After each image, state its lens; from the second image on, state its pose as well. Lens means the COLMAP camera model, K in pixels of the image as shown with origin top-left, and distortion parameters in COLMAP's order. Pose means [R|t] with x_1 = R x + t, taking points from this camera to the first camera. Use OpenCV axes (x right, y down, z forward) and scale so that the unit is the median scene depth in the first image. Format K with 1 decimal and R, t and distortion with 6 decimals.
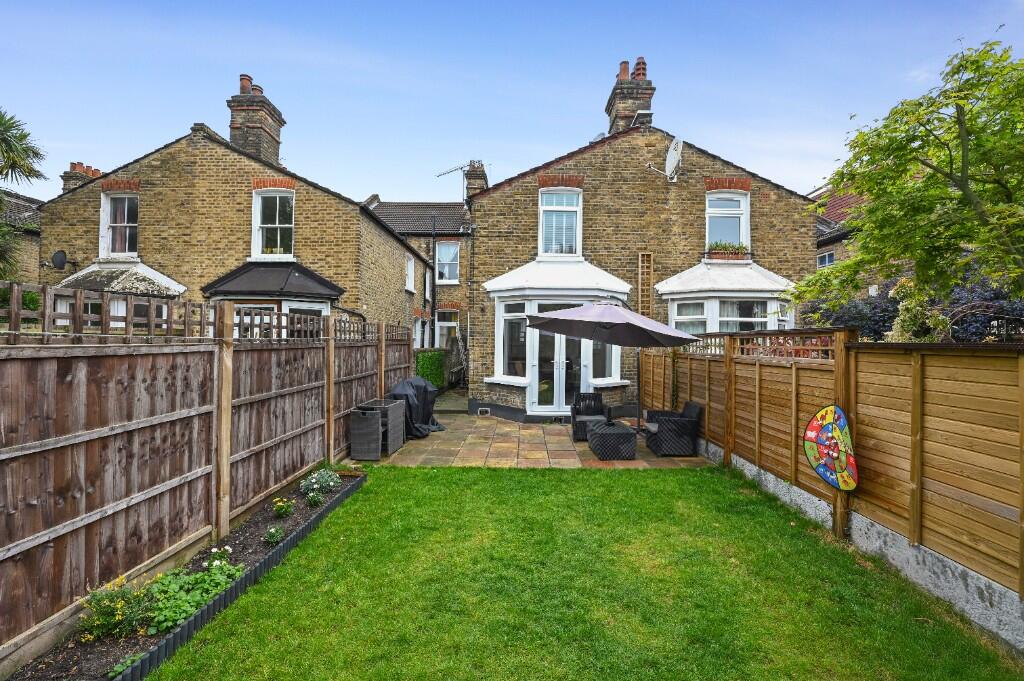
lens RADIAL K [[409.1, 0, 510.7], [0, 409.1, 342.5], [0, 0, 1]] dist [-0.002175, -0.000068]
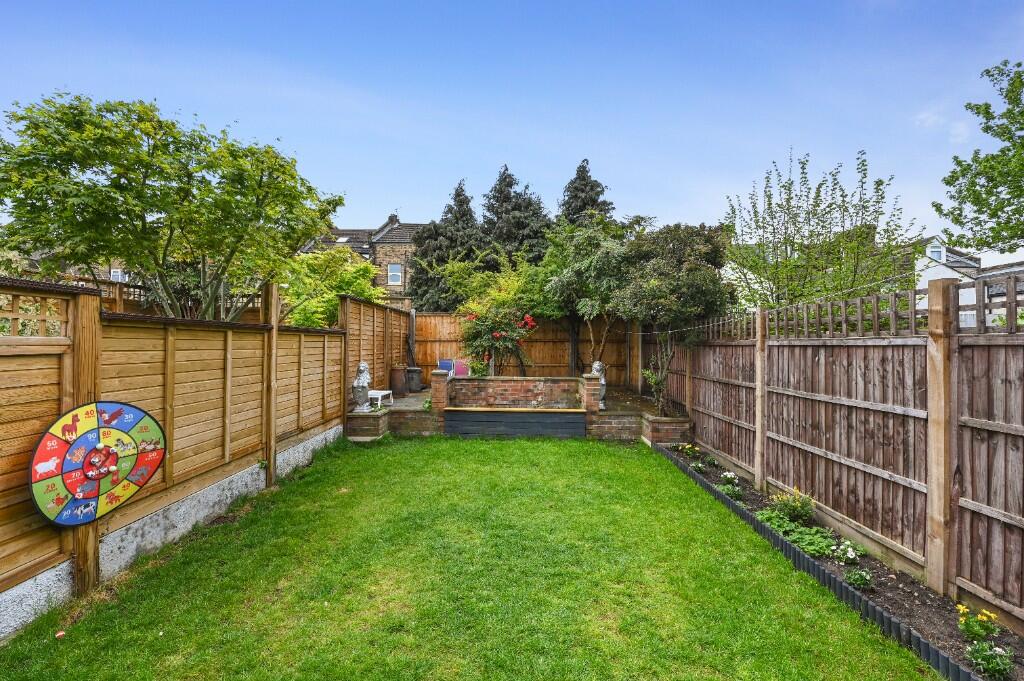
lens RADIAL K [[409.1, 0, 510.7], [0, 409.1, 342.5], [0, 0, 1]] dist [-0.002175, -0.000068]
pose [[-0.999665, -0.024381, -0.008656, 0.114435], [-0.024353, 0.999698, -0.003349, 0.044783], [0.008735, -0.003137, -0.999957, 2.005564]]
